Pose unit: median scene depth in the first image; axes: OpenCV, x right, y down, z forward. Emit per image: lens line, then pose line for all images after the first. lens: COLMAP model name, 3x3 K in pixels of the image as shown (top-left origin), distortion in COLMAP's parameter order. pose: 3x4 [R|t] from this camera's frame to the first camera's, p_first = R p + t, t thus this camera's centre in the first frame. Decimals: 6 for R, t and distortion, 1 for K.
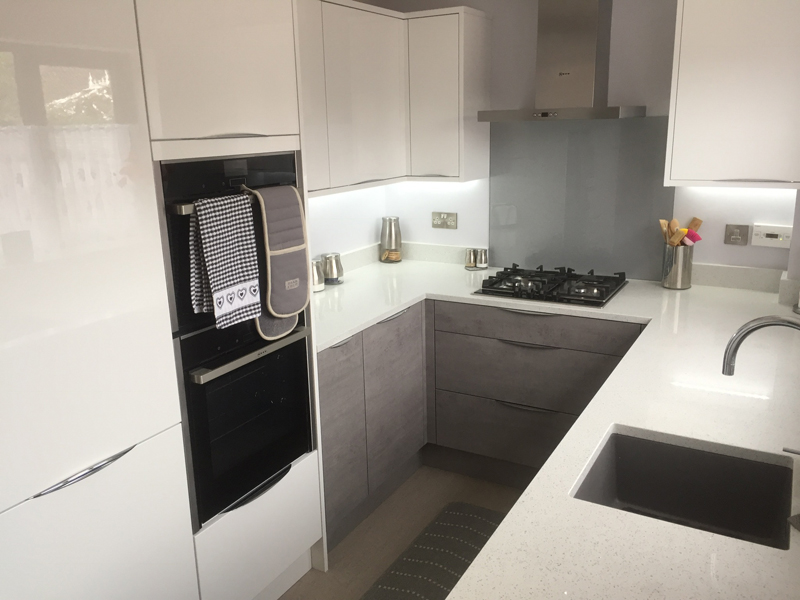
lens RADIAL K [[685.4, 0, 401.4], [0, 685.4, 295.2], [0, 0, 1]] dist [0.081138, -0.110583]
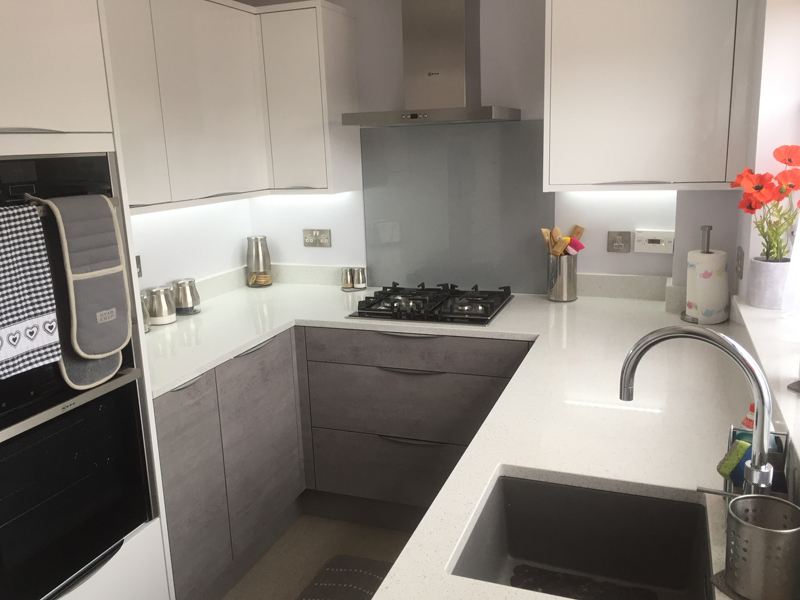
lens RADIAL K [[685.4, 0, 401.4], [0, 685.4, 295.2], [0, 0, 1]] dist [0.081138, -0.110583]
pose [[0.988094, -0.045362, 0.147012, 0.044176], [0.050579, 0.998209, -0.031946, 0.001357], [-0.145300, 0.039002, 0.988619, 0.108370]]
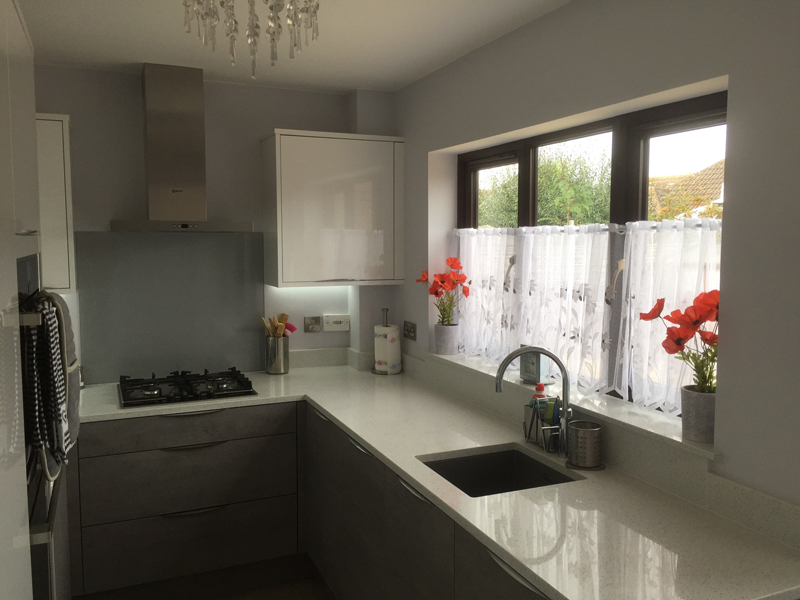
lens RADIAL K [[685.4, 0, 401.4], [0, 685.4, 295.2], [0, 0, 1]] dist [0.081138, -0.110583]
pose [[0.603320, -0.043655, 0.796303, -0.420384], [0.183429, 0.979326, -0.085287, -0.002509], [-0.776118, 0.197520, 0.598855, 0.108344]]
